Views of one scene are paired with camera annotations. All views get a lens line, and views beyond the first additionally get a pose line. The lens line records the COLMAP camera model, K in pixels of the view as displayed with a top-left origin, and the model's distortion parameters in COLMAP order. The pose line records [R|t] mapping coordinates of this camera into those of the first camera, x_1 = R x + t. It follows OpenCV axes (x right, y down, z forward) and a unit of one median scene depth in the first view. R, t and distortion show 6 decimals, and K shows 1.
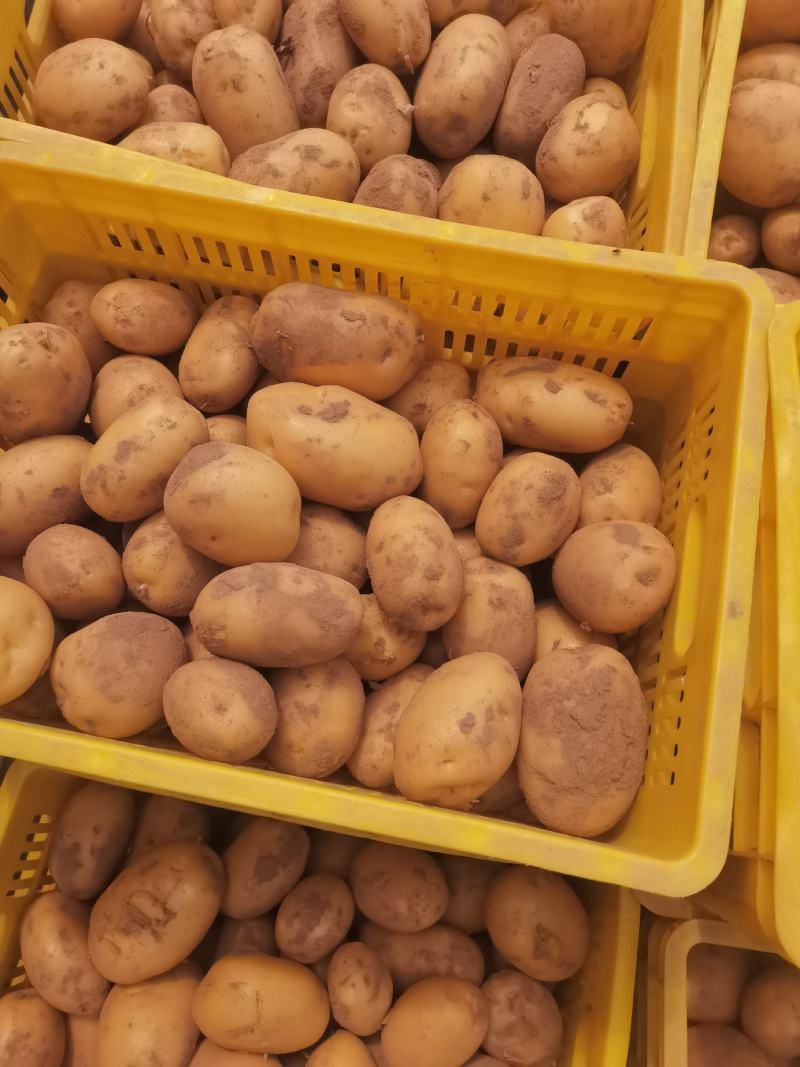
lens RADIAL K [[851.3, 0, 400.0], [0, 851.3, 533.5], [0, 0, 1]] dist [0.070752, -0.048782]
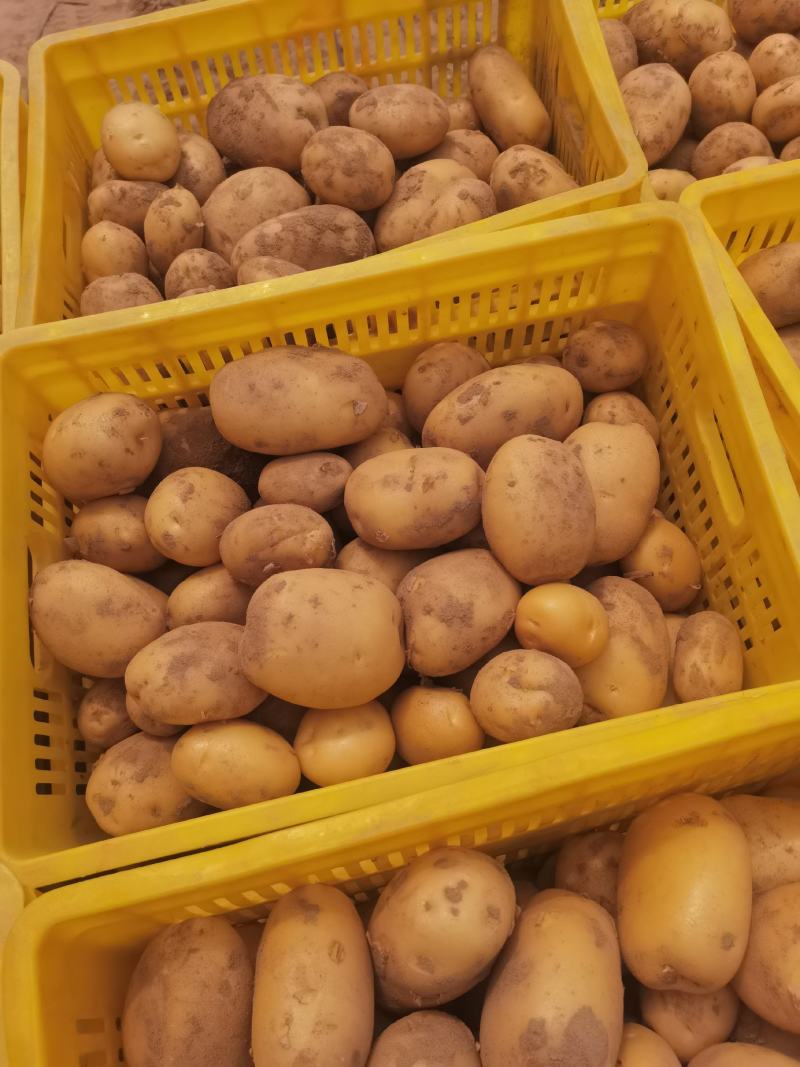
lens RADIAL K [[850.1, 0, 400.0], [0, 850.1, 533.5], [0, 0, 1]] dist [0.068451, -0.069400]
pose [[0.942359, -0.263746, 0.205905, 0.588824], [0.300680, 0.937478, -0.175288, -0.287677], [-0.146800, 0.227096, 0.962745, 0.054784]]
